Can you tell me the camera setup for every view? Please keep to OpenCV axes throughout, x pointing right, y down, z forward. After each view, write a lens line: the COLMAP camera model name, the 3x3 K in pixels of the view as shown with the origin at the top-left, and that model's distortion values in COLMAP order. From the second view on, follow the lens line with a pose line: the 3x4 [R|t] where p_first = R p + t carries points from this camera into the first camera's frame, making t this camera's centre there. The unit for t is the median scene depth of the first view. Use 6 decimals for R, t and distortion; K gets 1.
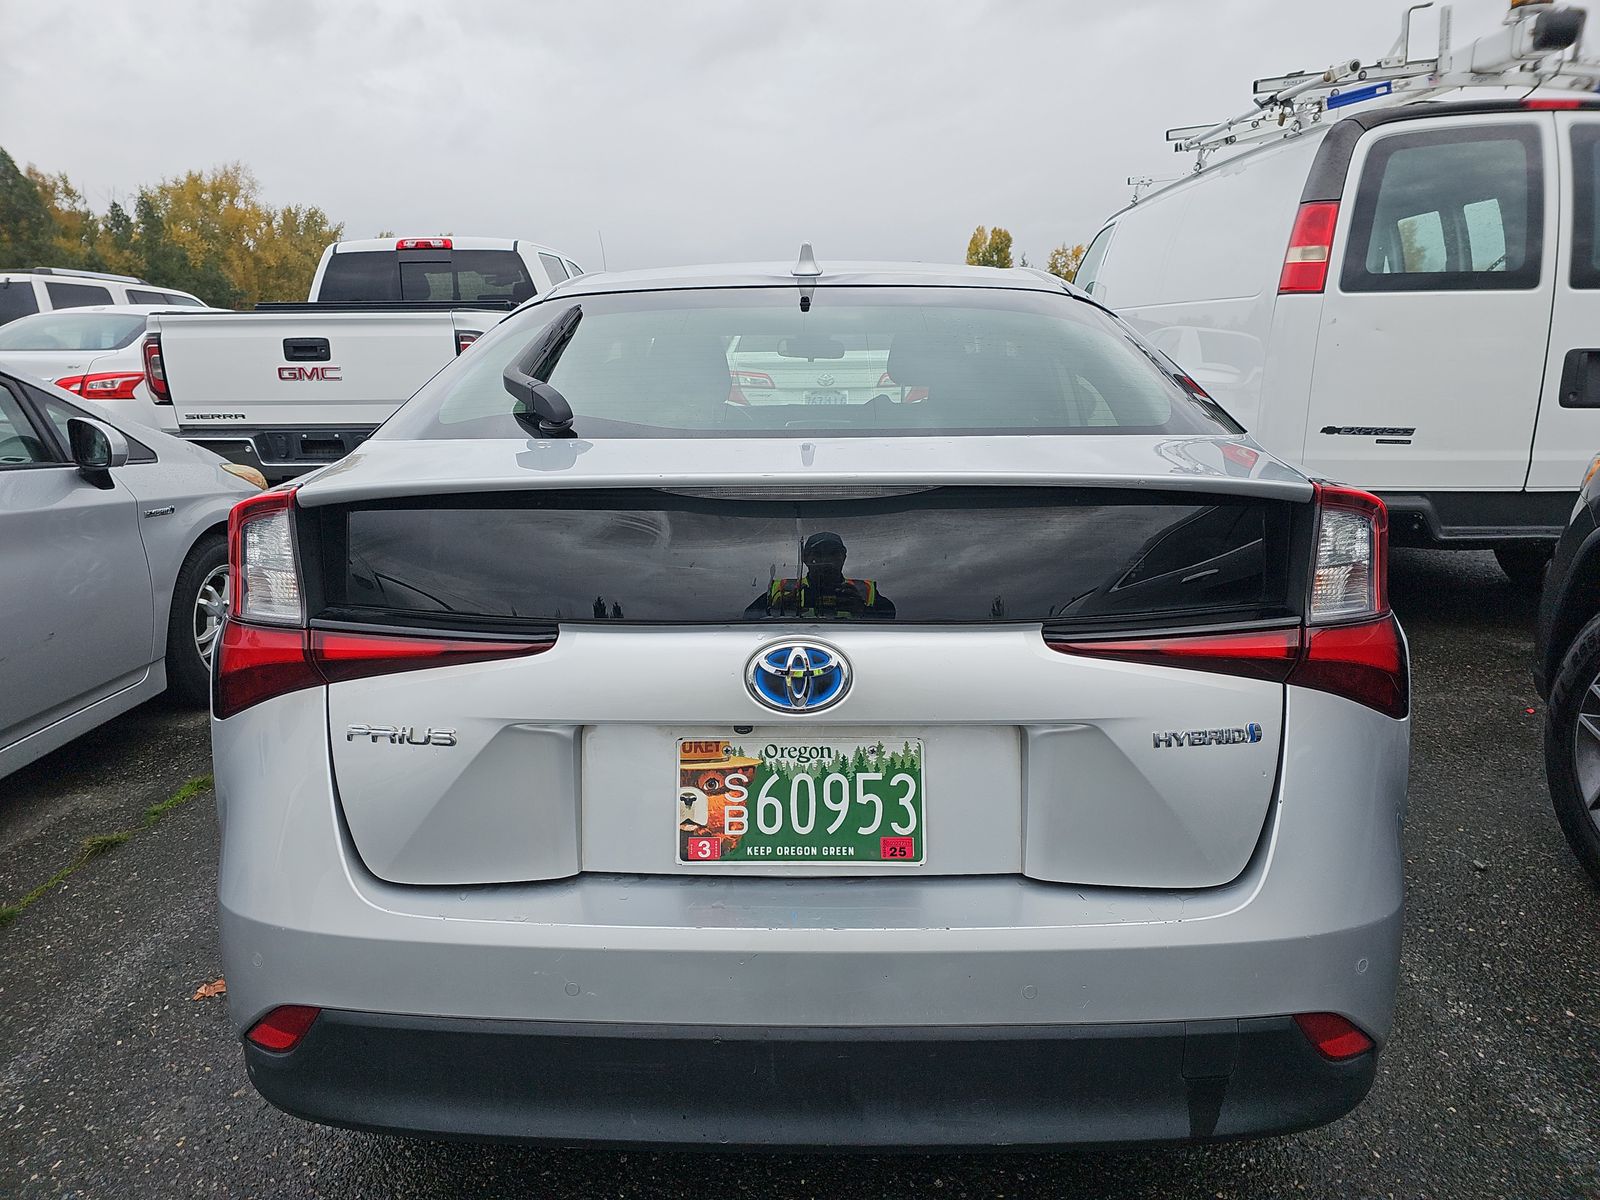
lens RADIAL K [[1076.7, 0, 801.8], [0, 1076.7, 598.2], [0, 0, 1]] dist [0.032793, -0.033336]
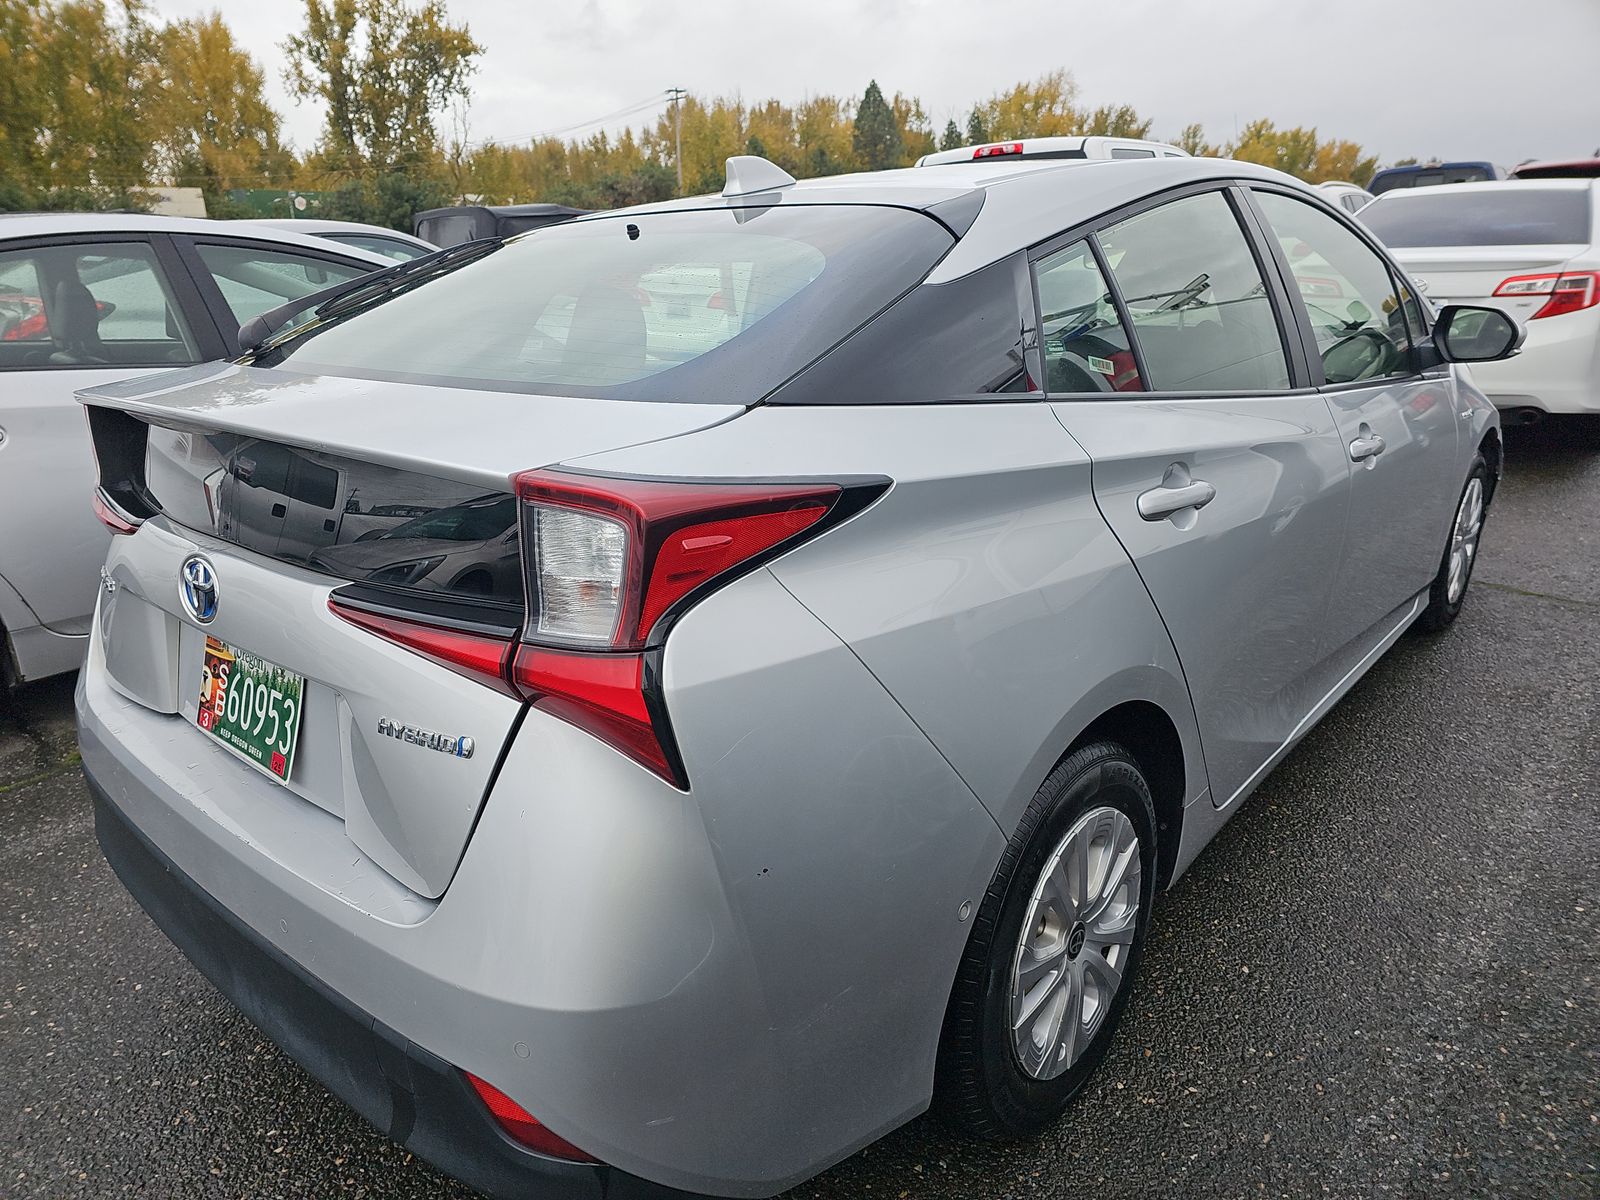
lens RADIAL K [[1076.7, 0, 796.2], [0, 1076.7, 604.1], [0, 0, 1]] dist [0.032793, -0.033336]
pose [[0.759785, 0.186352, -0.622896, 0.216007], [-0.128042, 0.982169, 0.137656, -0.027072], [0.637442, -0.024832, 0.770098, 0.095870]]
